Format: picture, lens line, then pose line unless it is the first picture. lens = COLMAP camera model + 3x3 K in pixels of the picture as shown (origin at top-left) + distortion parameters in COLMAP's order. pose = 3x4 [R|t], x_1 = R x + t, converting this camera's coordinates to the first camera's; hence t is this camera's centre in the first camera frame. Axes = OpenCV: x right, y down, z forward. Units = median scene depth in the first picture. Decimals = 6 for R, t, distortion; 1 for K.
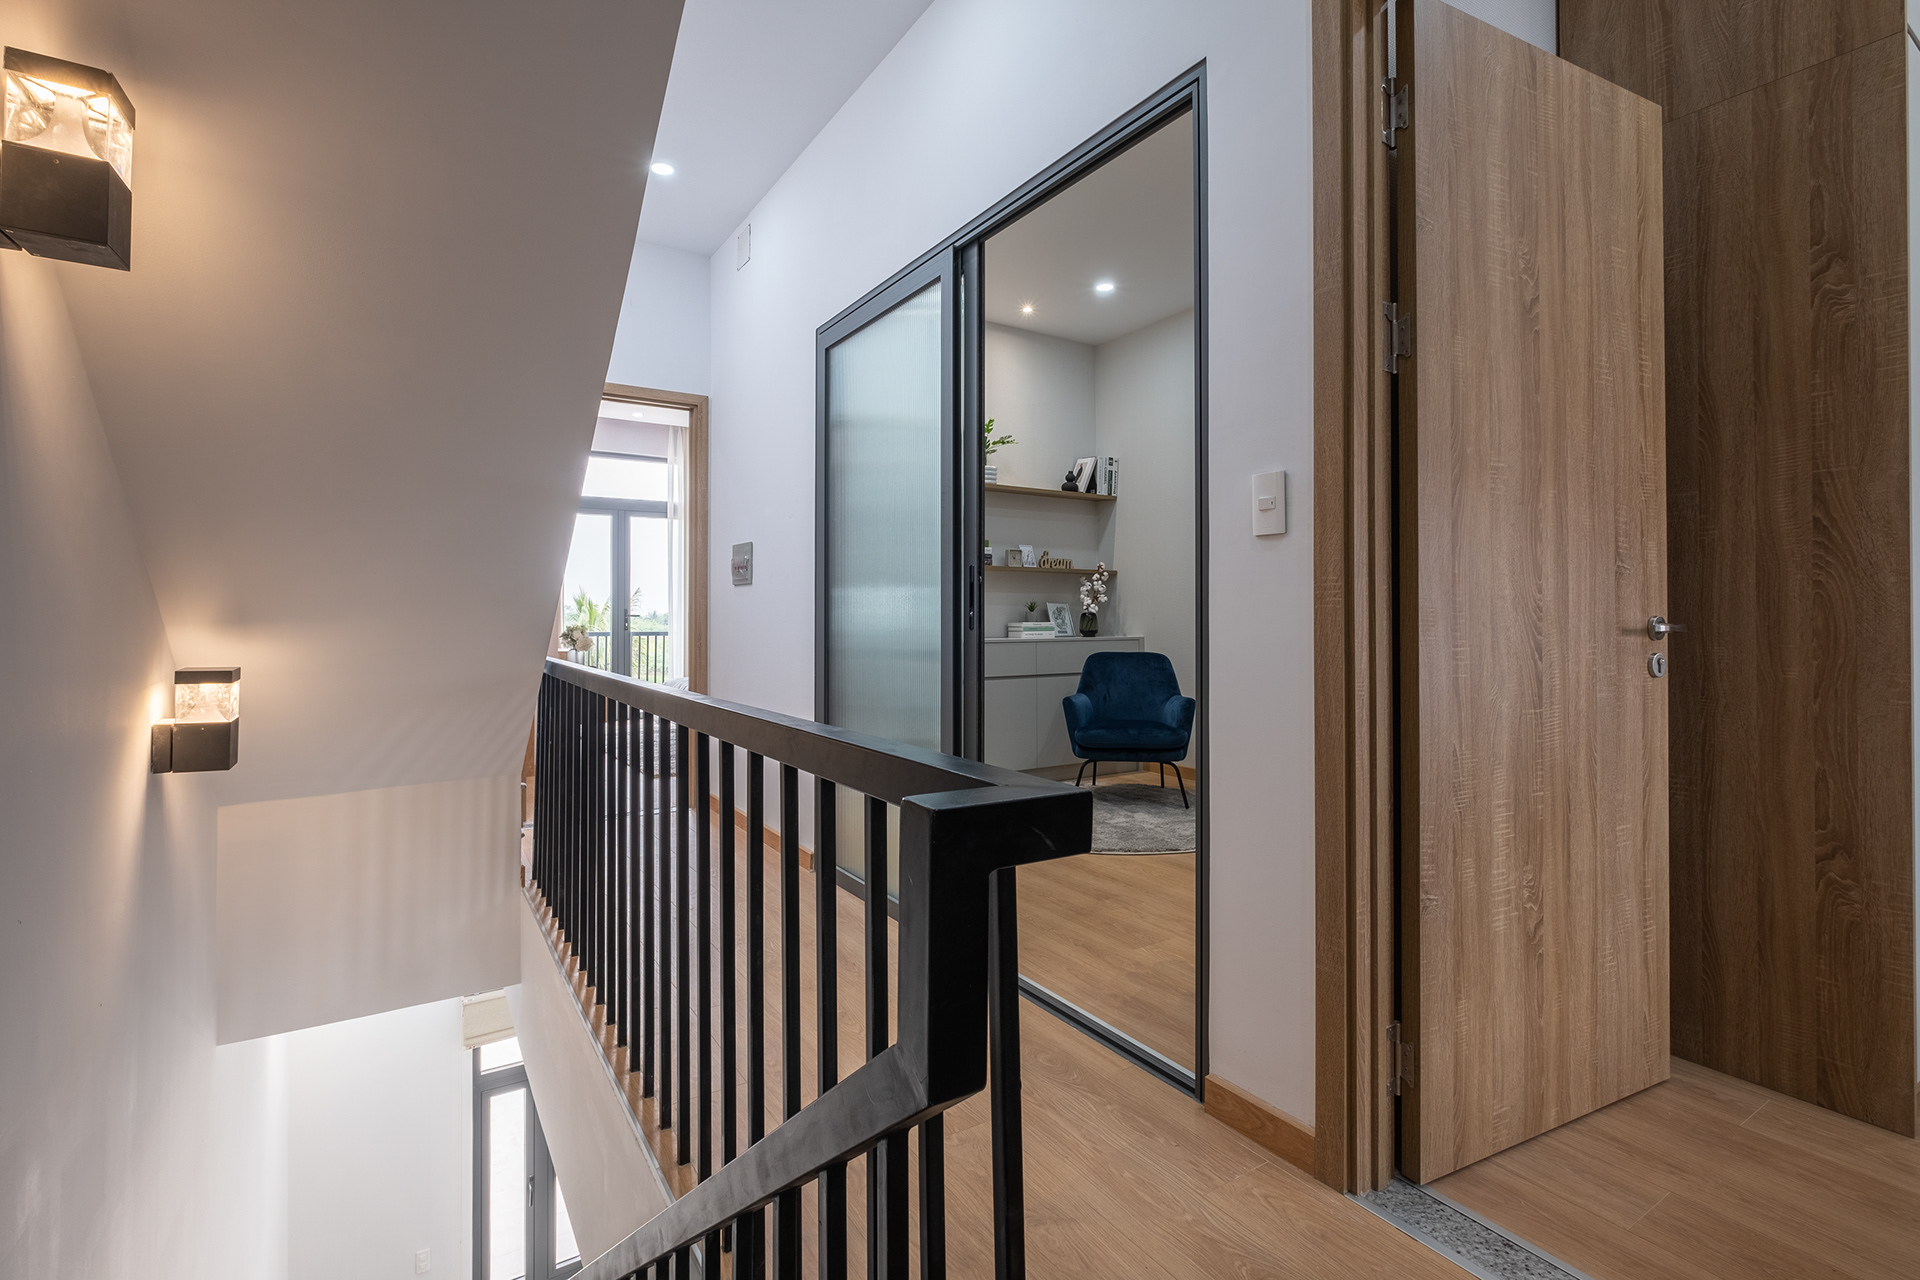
lens RADIAL K [[869.1, 0, 927.3], [0, 869.1, 608.9], [0, 0, 1]] dist [0.003630, 0.000333]
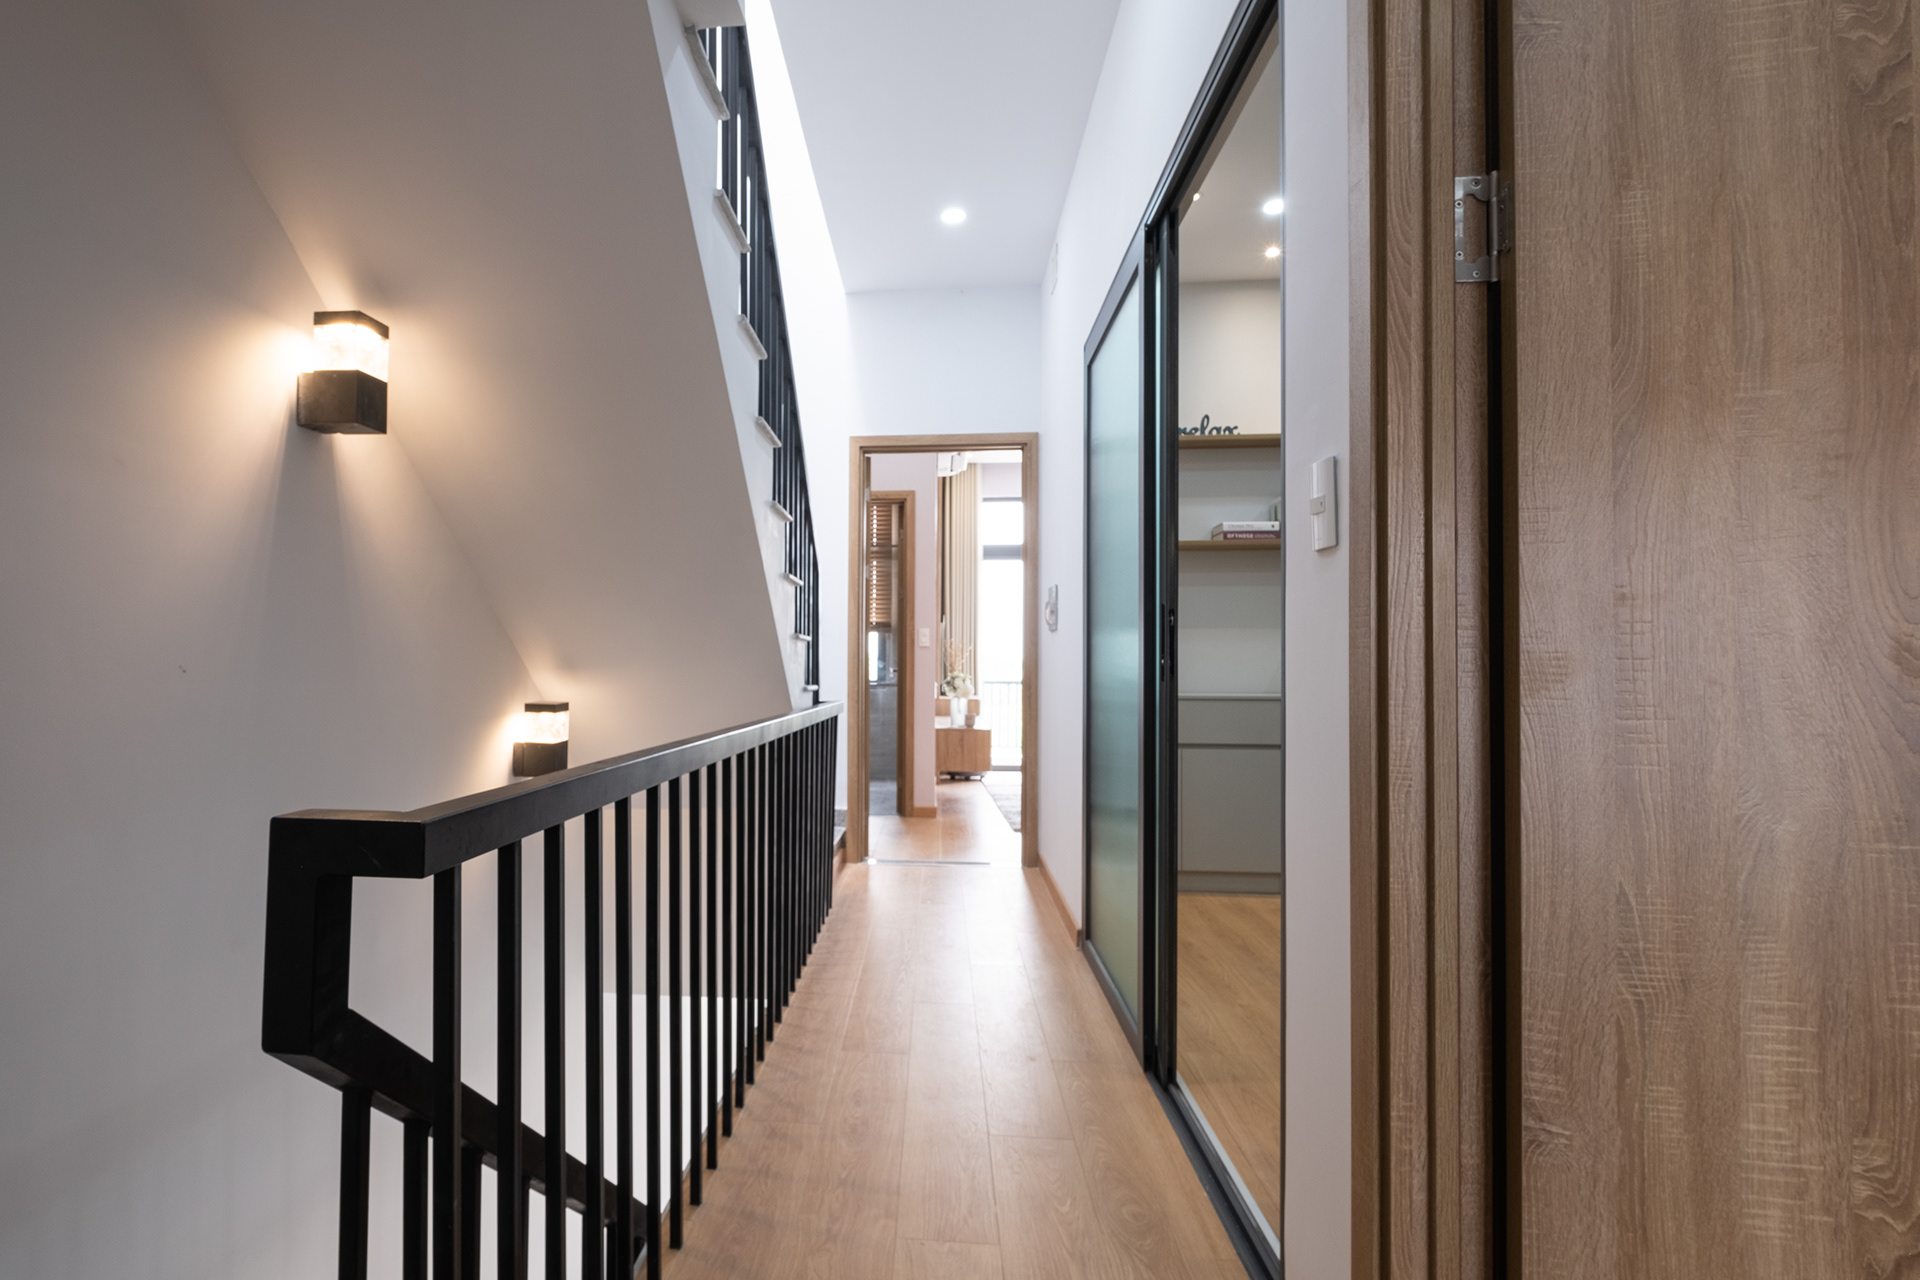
lens RADIAL K [[988.9, 0, 956.8], [0, 988.9, 643.2], [0, 0, 1]] dist [-0.003776, 0.000909]
pose [[0.785240, -0.011408, -0.619086, 0.655673], [0.003184, 0.999891, -0.014386, 0.001432], [0.619183, 0.009325, 0.785191, 0.192685]]
